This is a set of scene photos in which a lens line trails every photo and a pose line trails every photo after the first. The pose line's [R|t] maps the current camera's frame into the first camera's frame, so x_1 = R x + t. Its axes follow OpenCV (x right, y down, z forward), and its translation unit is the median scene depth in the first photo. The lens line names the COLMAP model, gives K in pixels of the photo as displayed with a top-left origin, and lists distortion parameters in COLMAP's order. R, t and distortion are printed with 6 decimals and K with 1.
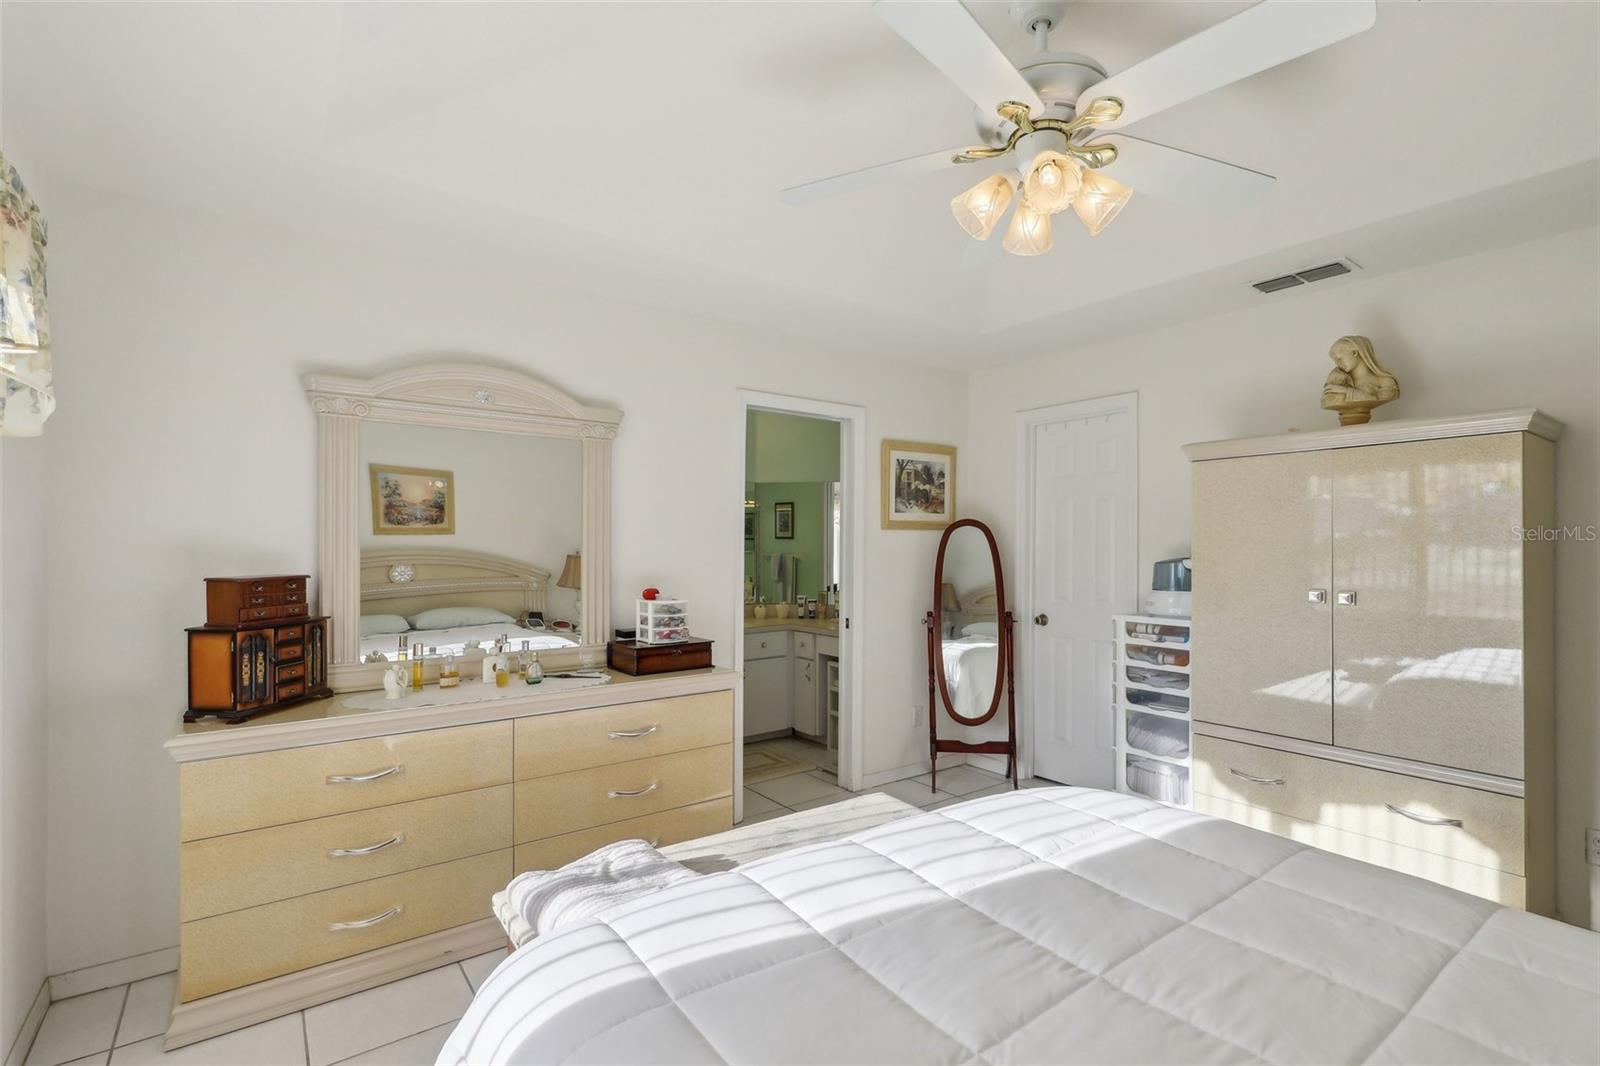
lens RADIAL K [[738.4, 0, 806.2], [0, 738.4, 544.1], [0, 0, 1]] dist [-0.001044, 0.001489]
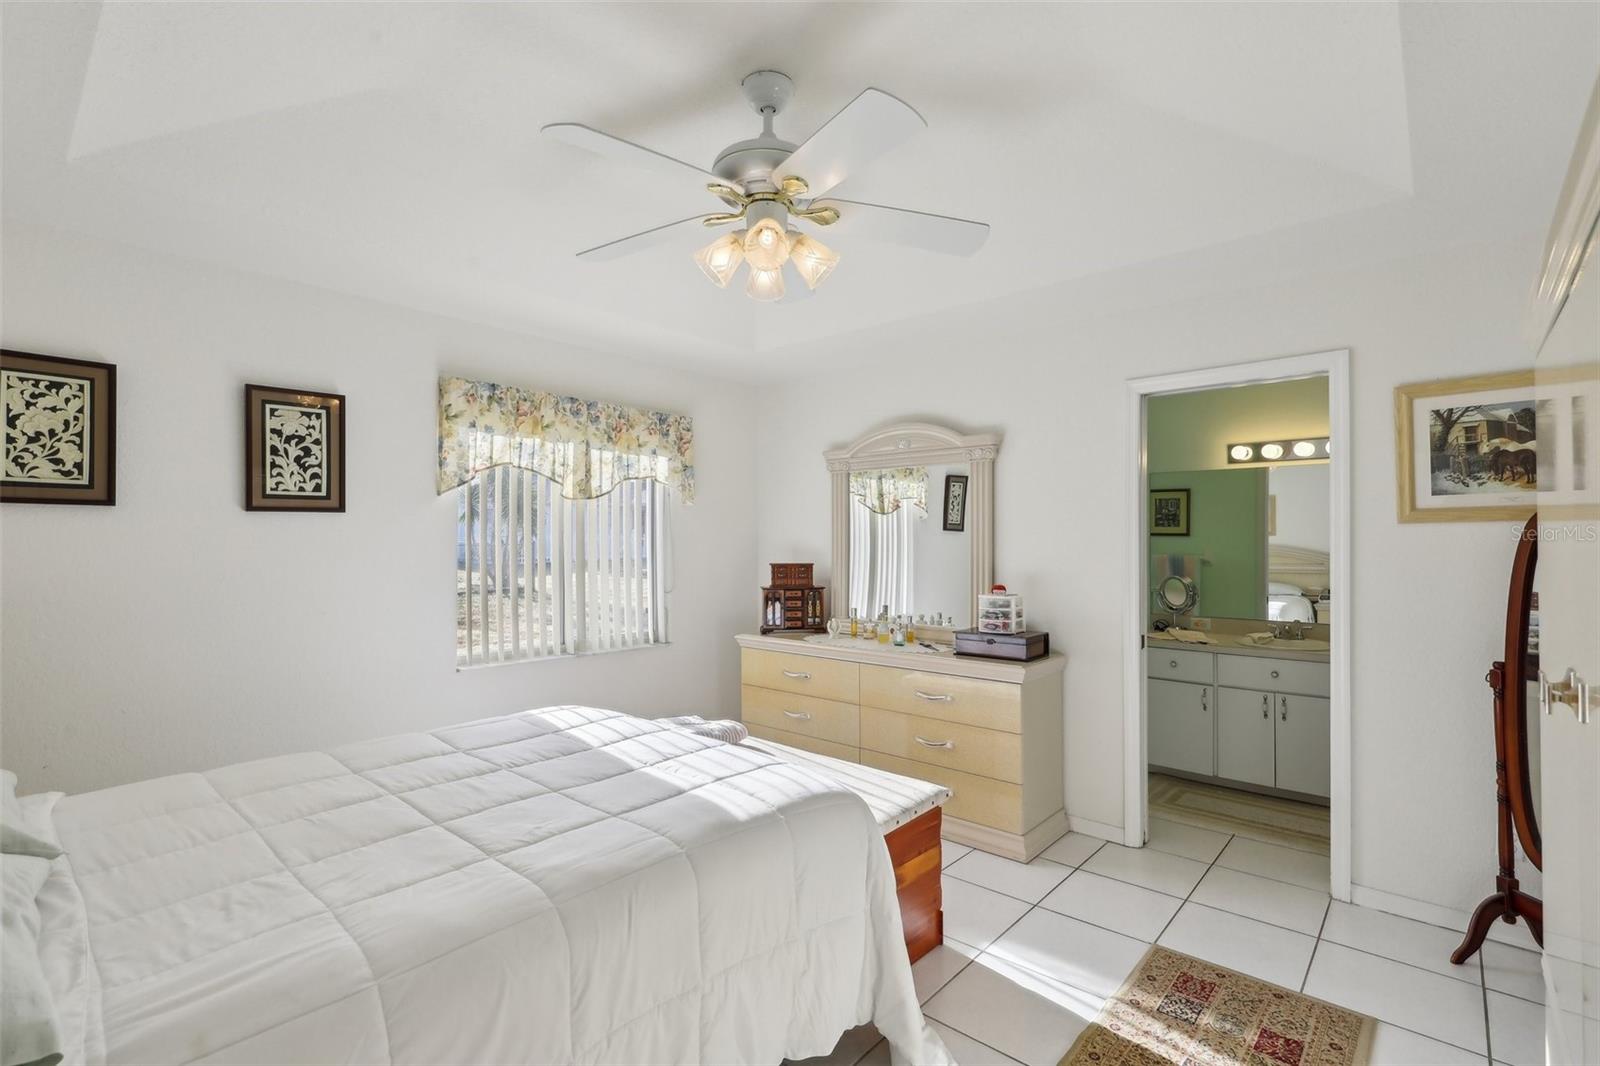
lens RADIAL K [[738.4, 0, 808.2], [0, 738.4, 534.2], [0, 0, 1]] dist [-0.001044, 0.001489]
pose [[0.204453, -0.016417, -0.978739, 0.775647], [0.002156, 0.999864, -0.016321, -0.000660], [0.978874, 0.001226, 0.204461, 0.432839]]
